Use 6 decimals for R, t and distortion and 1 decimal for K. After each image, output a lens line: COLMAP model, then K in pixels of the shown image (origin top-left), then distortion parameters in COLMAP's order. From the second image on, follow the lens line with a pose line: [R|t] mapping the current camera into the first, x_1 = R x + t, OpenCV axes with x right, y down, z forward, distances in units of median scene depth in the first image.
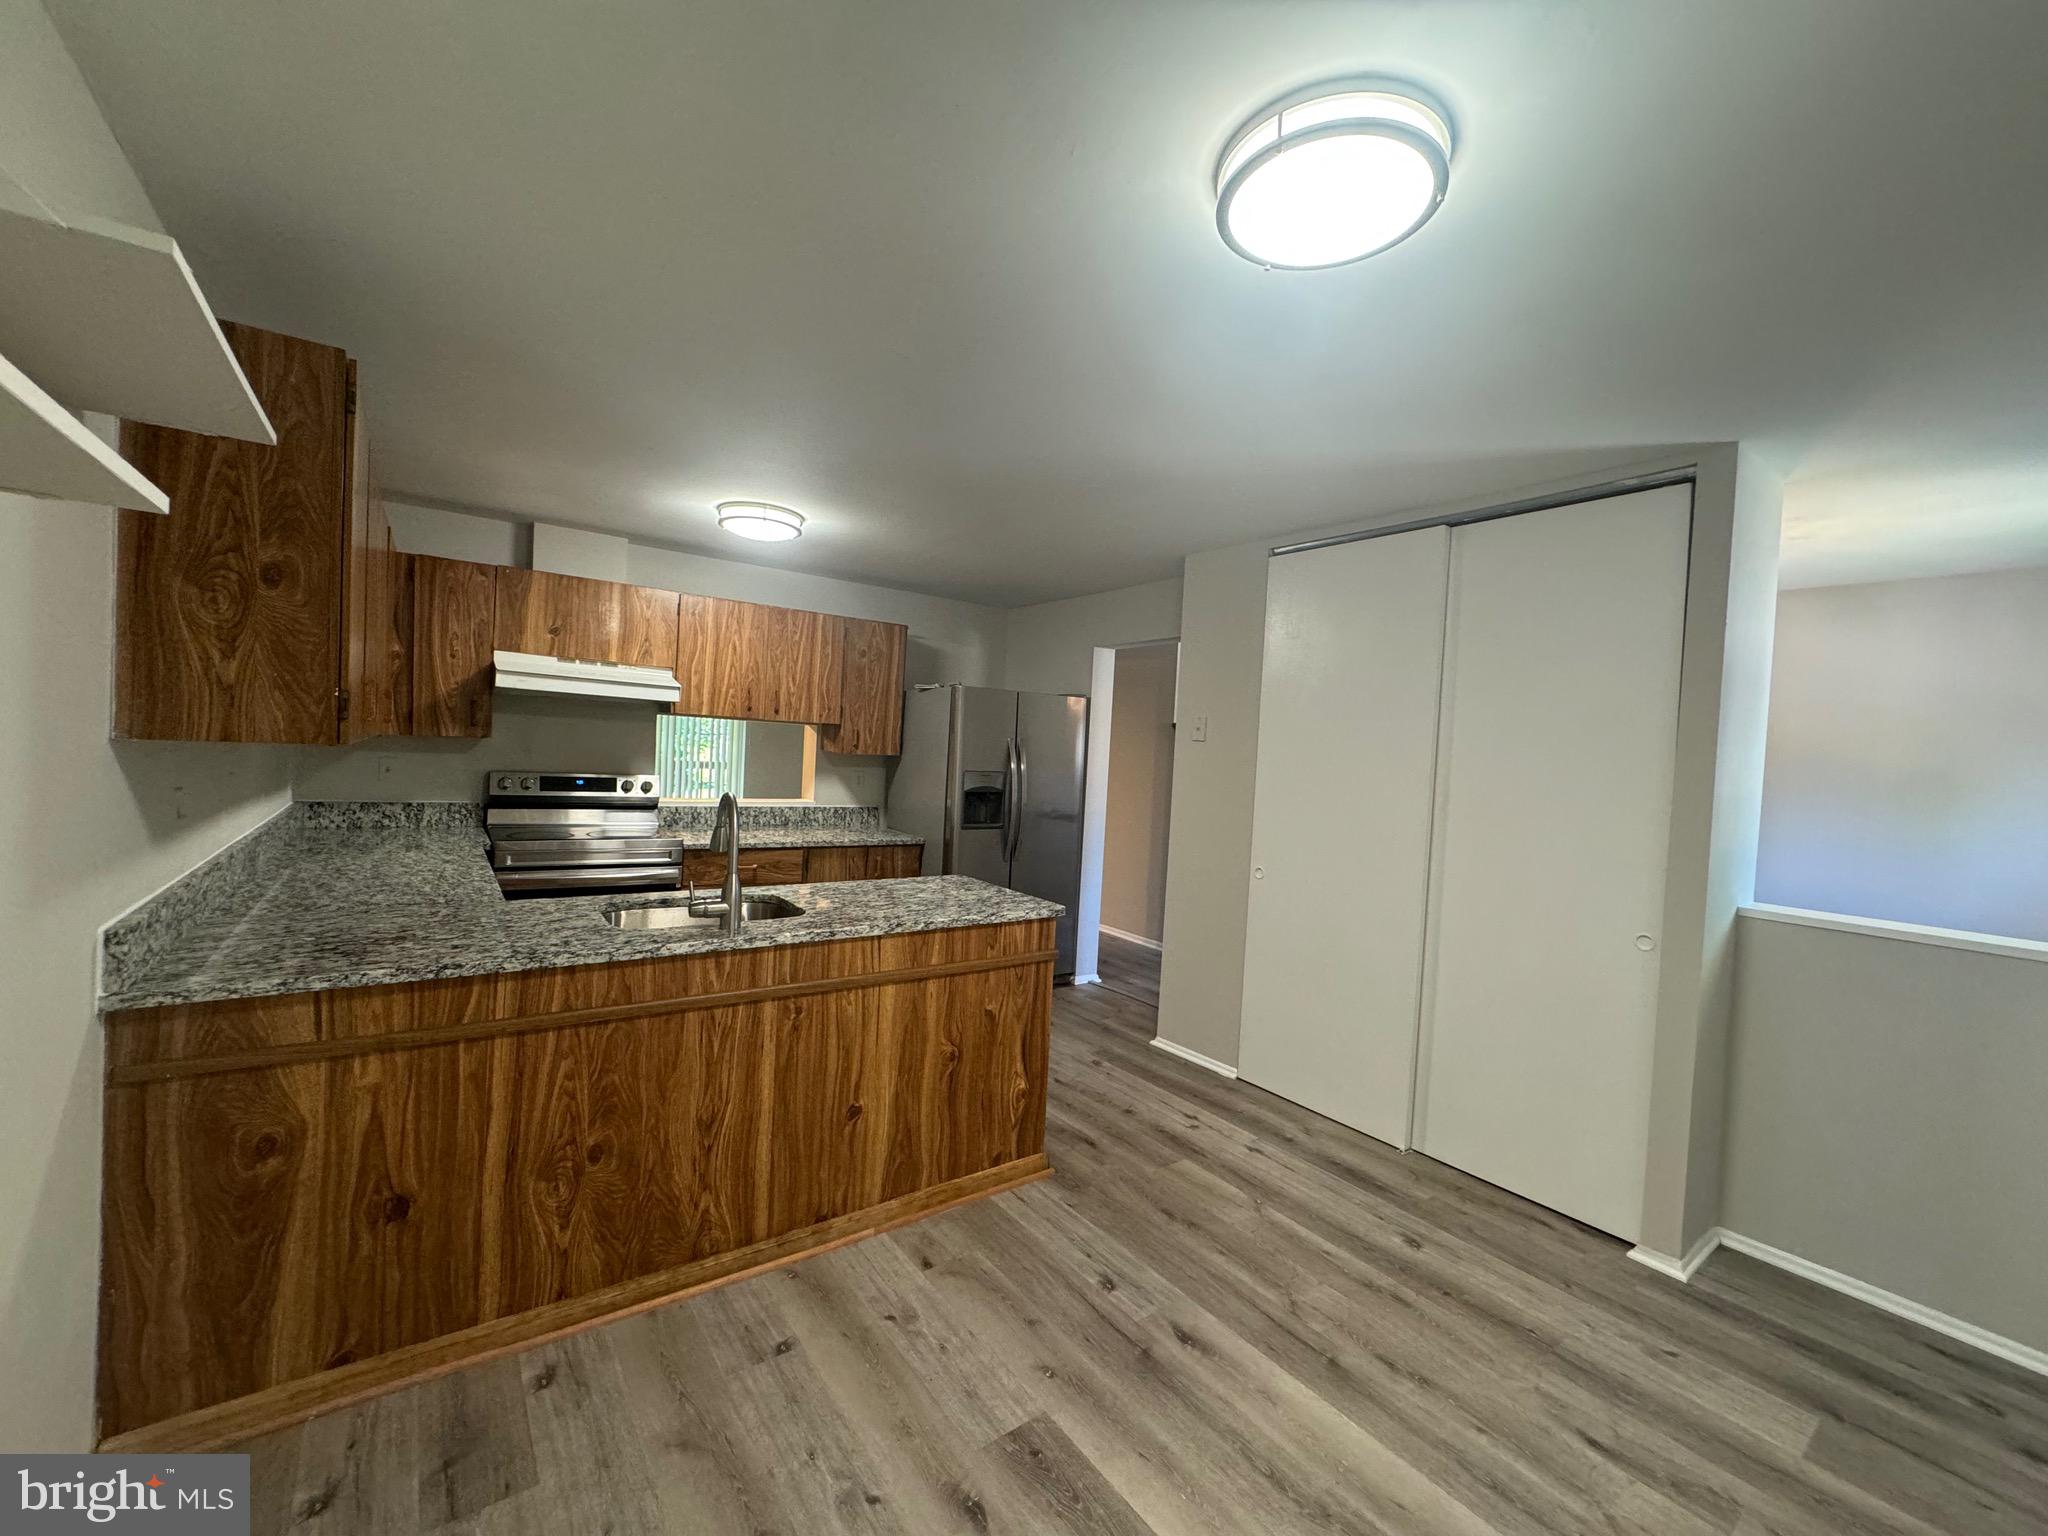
lens RADIAL K [[821.3, 0, 1029.4], [0, 821.3, 768.8], [0, 0, 1]] dist [-0.002629, 0.000908]
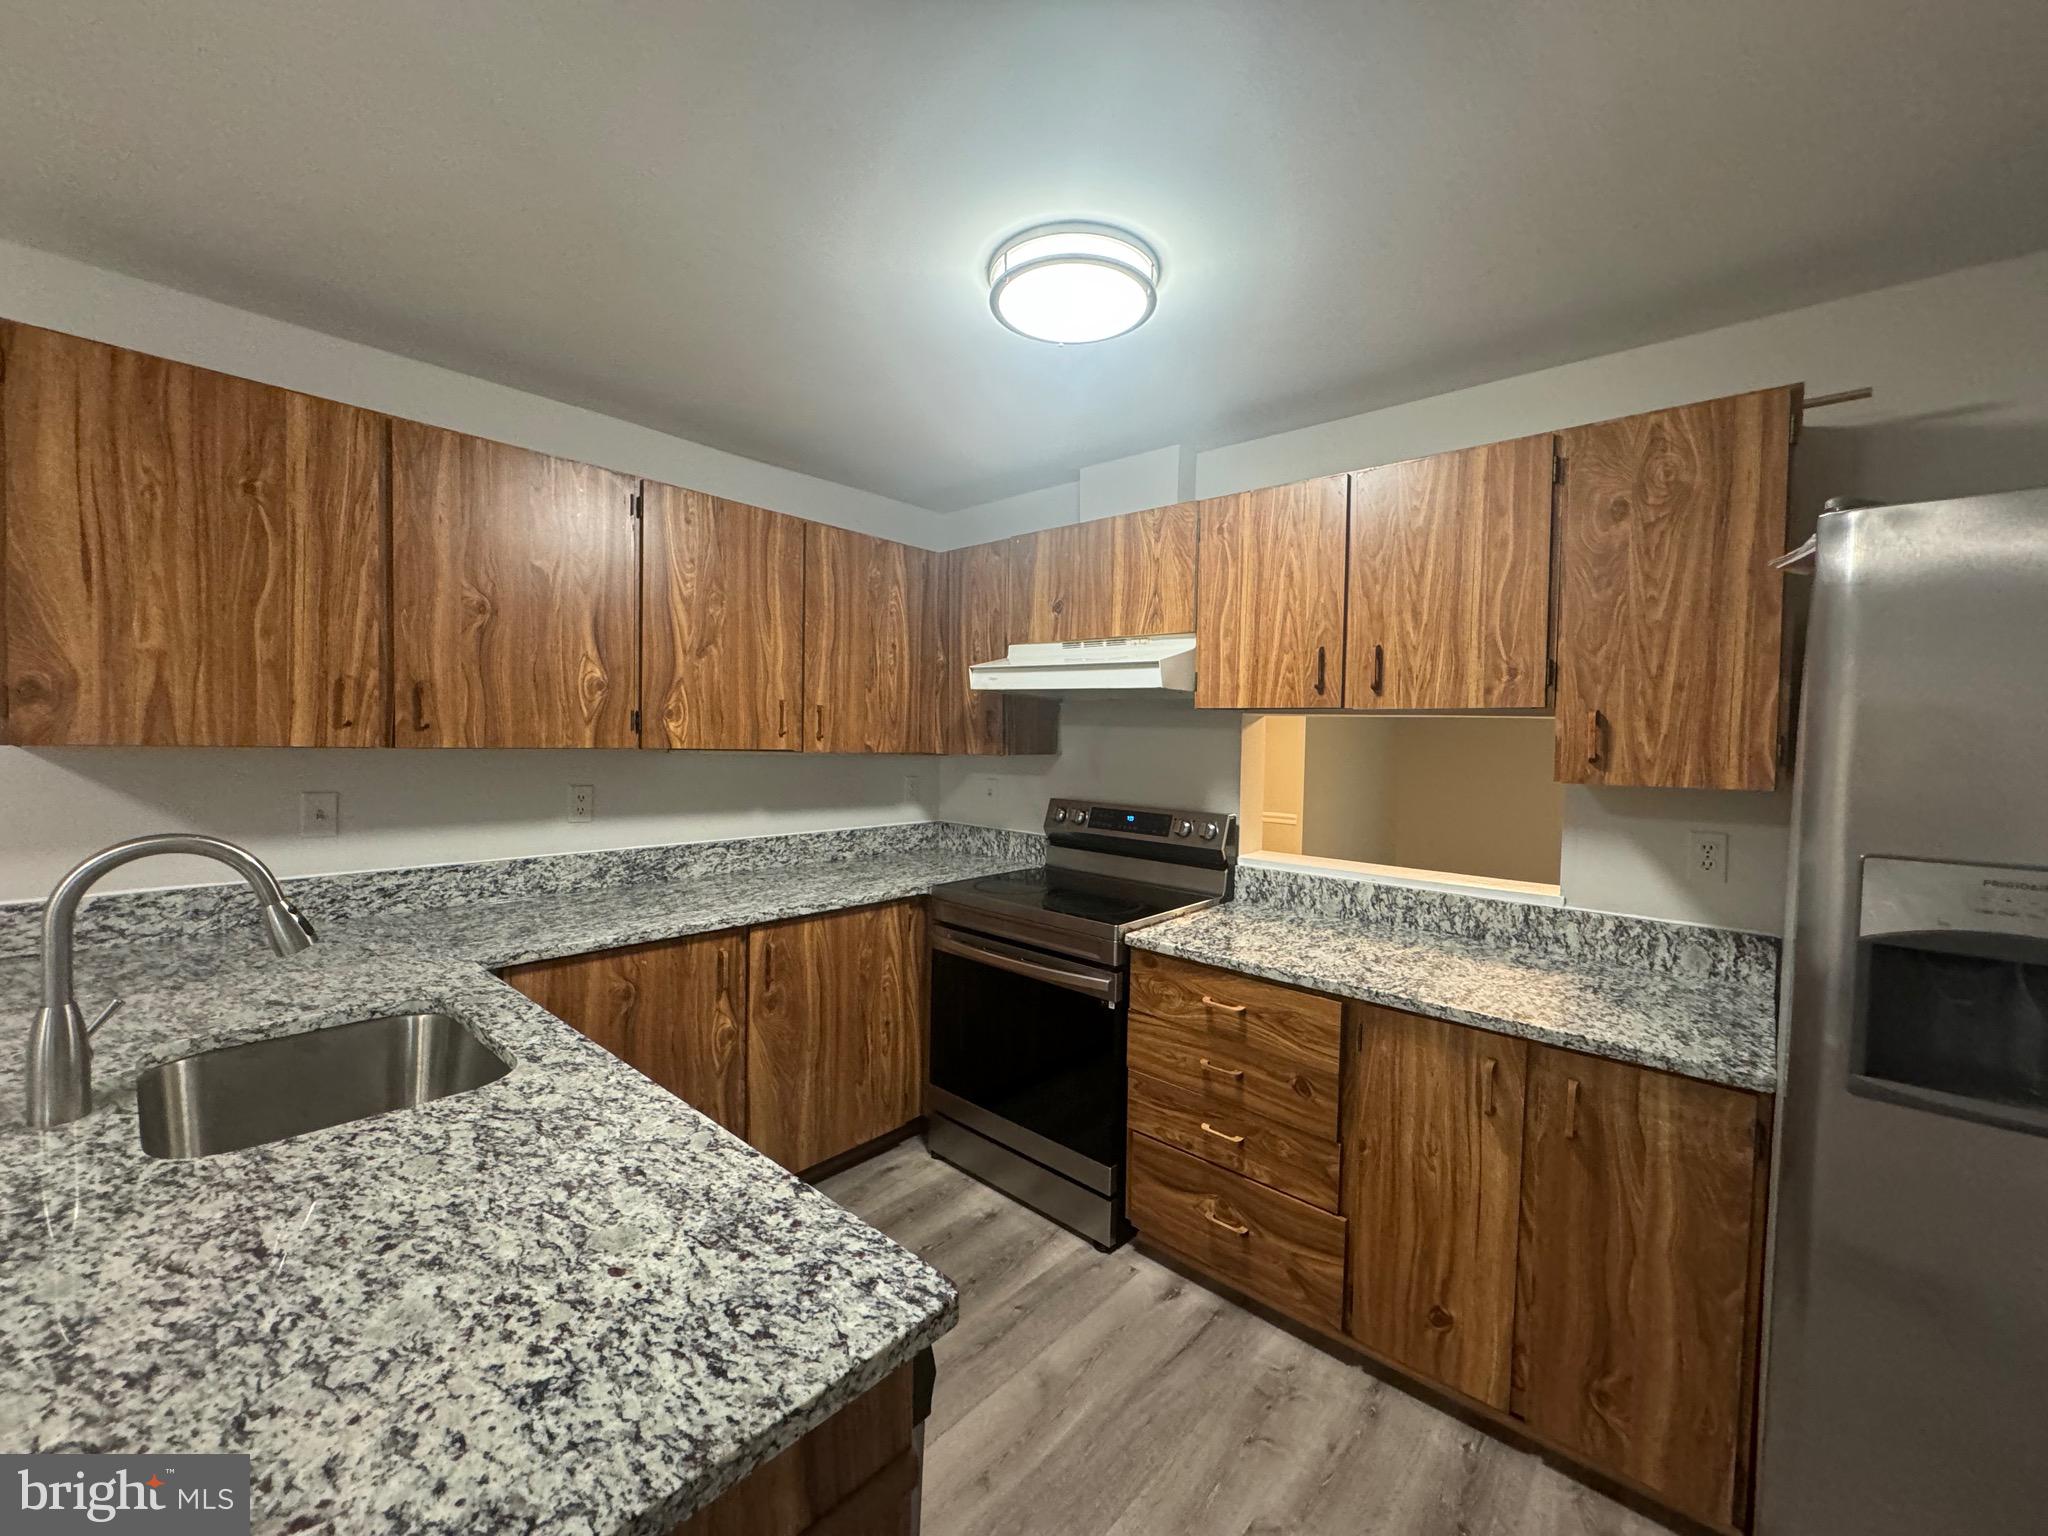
lens RADIAL K [[821.3, 0, 1026.4], [0, 821.3, 769.1], [0, 0, 1]] dist [-0.002629, 0.000908]
pose [[0.205952, -0.008613, -0.978524, 0.188109], [-0.035301, 0.999245, -0.016225, -0.017779], [0.977925, 0.037885, 0.205492, 1.257803]]
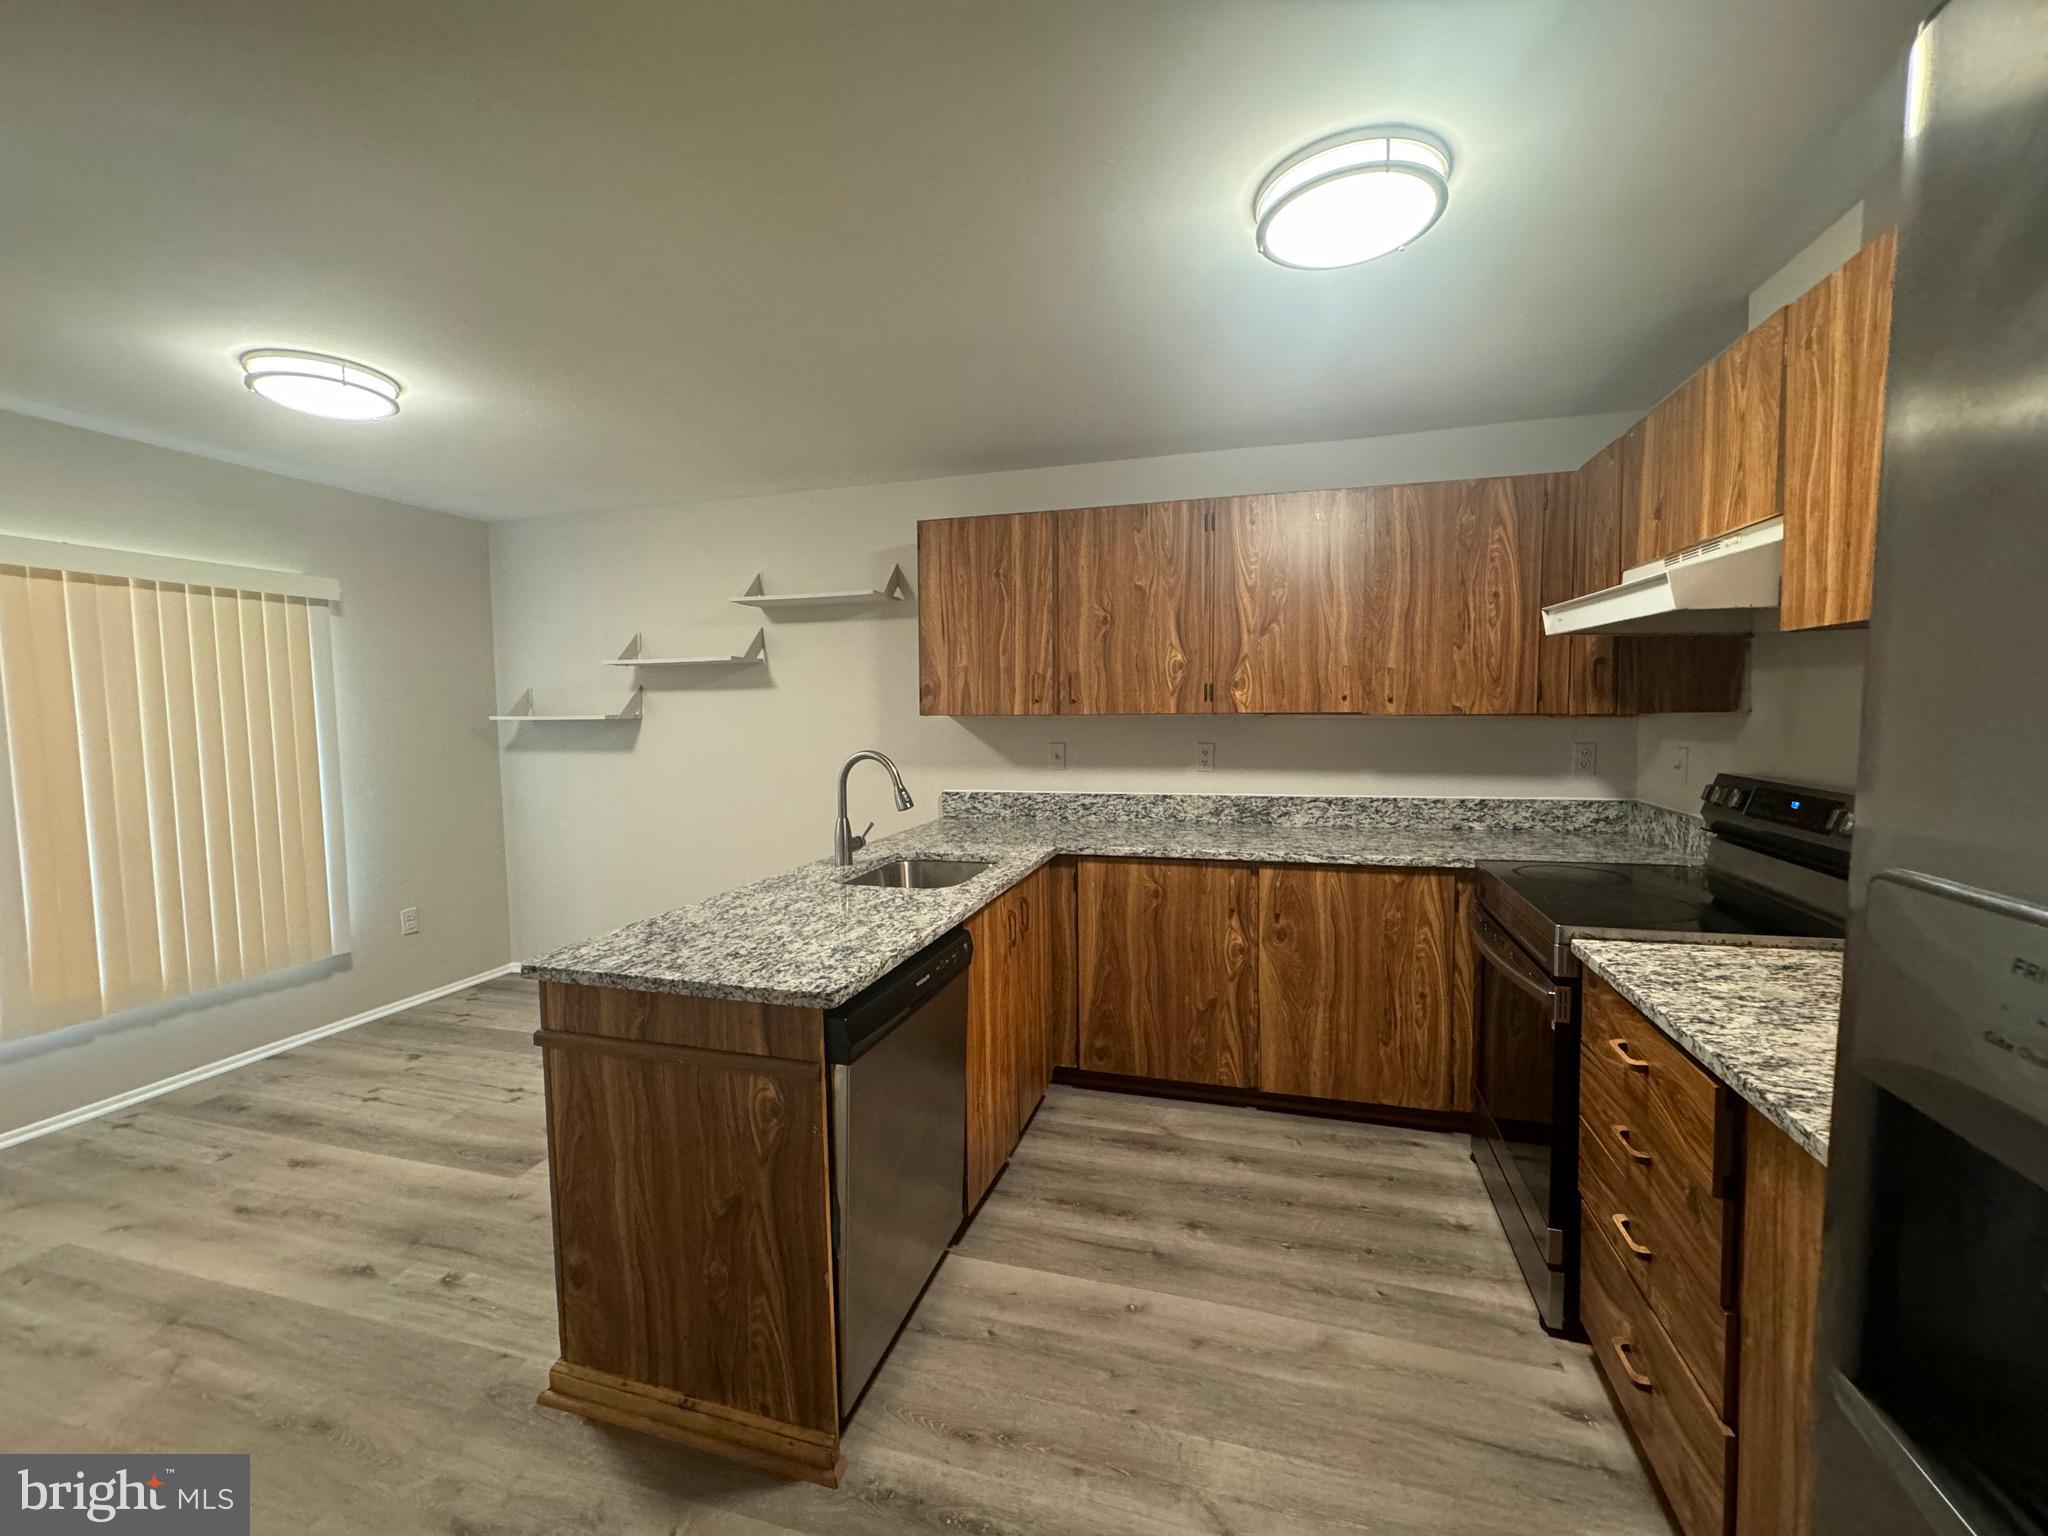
lens RADIAL K [[821.3, 0, 1023.4], [0, 821.3, 770.1], [0, 0, 1]] dist [-0.002629, 0.000908]
pose [[-0.797049, 0.002940, -0.603907, 0.118721], [-0.043641, 0.997093, 0.062452, -0.021030], [0.602335, 0.076133, -0.794604, 1.803879]]
